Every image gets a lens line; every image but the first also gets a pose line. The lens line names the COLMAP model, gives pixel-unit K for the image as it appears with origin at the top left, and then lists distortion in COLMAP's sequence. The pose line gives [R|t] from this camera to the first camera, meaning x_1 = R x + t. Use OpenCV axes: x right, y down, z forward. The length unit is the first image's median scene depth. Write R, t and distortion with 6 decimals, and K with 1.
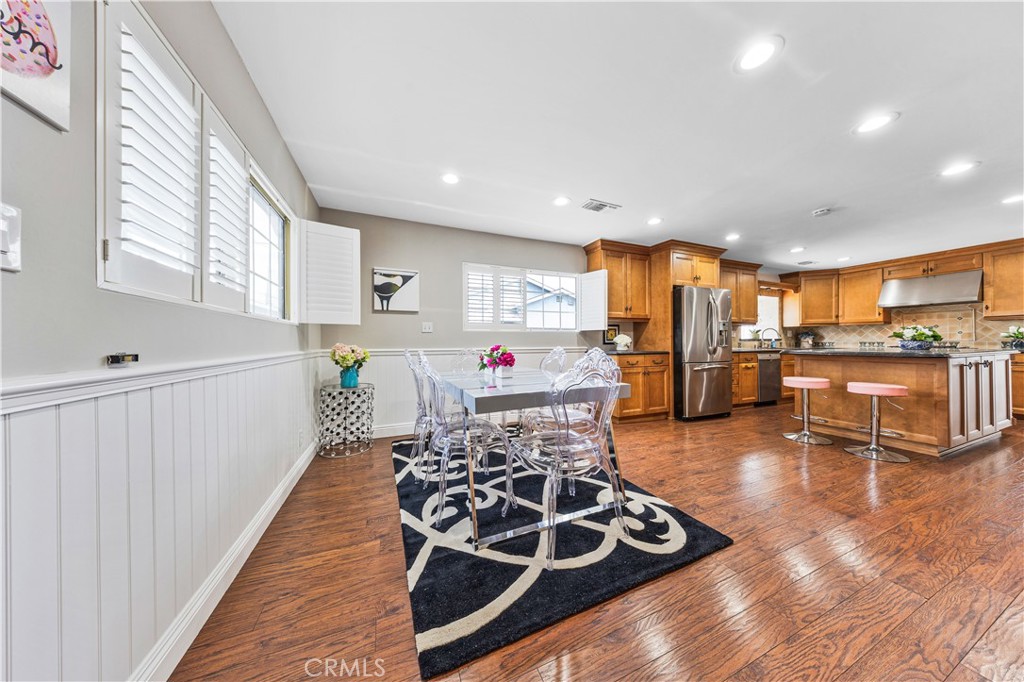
lens RADIAL K [[299.8, 0, 509.9], [0, 299.8, 341.3], [0, 0, 1]] dist [-0.002755, 0.000248]
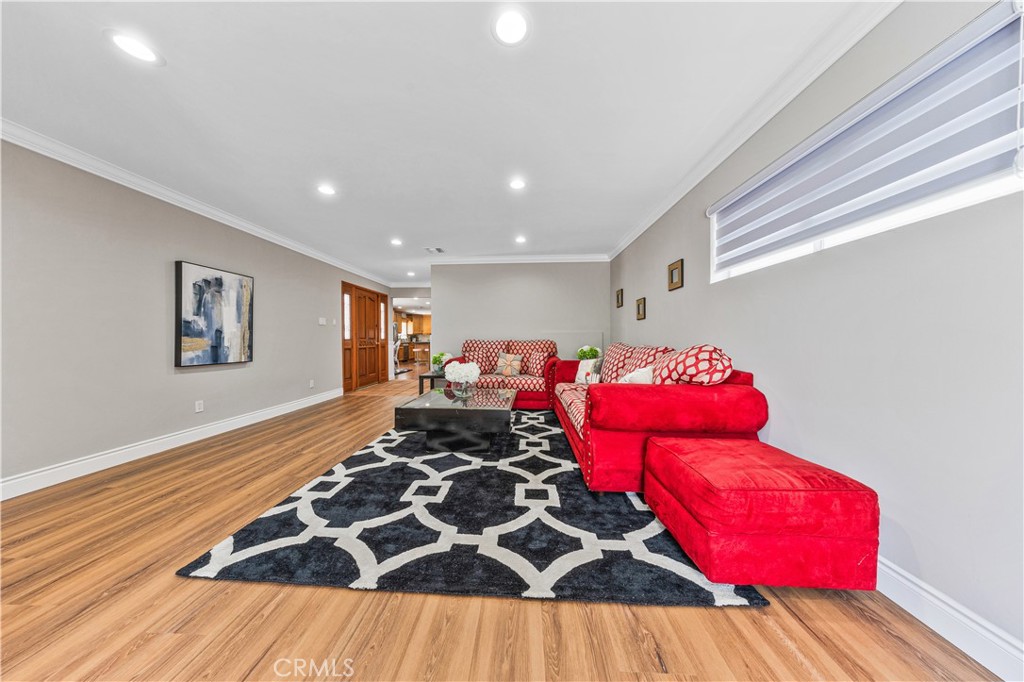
lens RADIAL K [[299.8, 0, 509.0], [0, 299.8, 343.1], [0, 0, 1]] dist [-0.002755, 0.000248]
pose [[0.435500, -0.007437, 0.900158, -1.881269], [-0.001836, 0.999956, 0.009150, 0.008924], [-0.900187, -0.005638, 0.435468, -1.668182]]
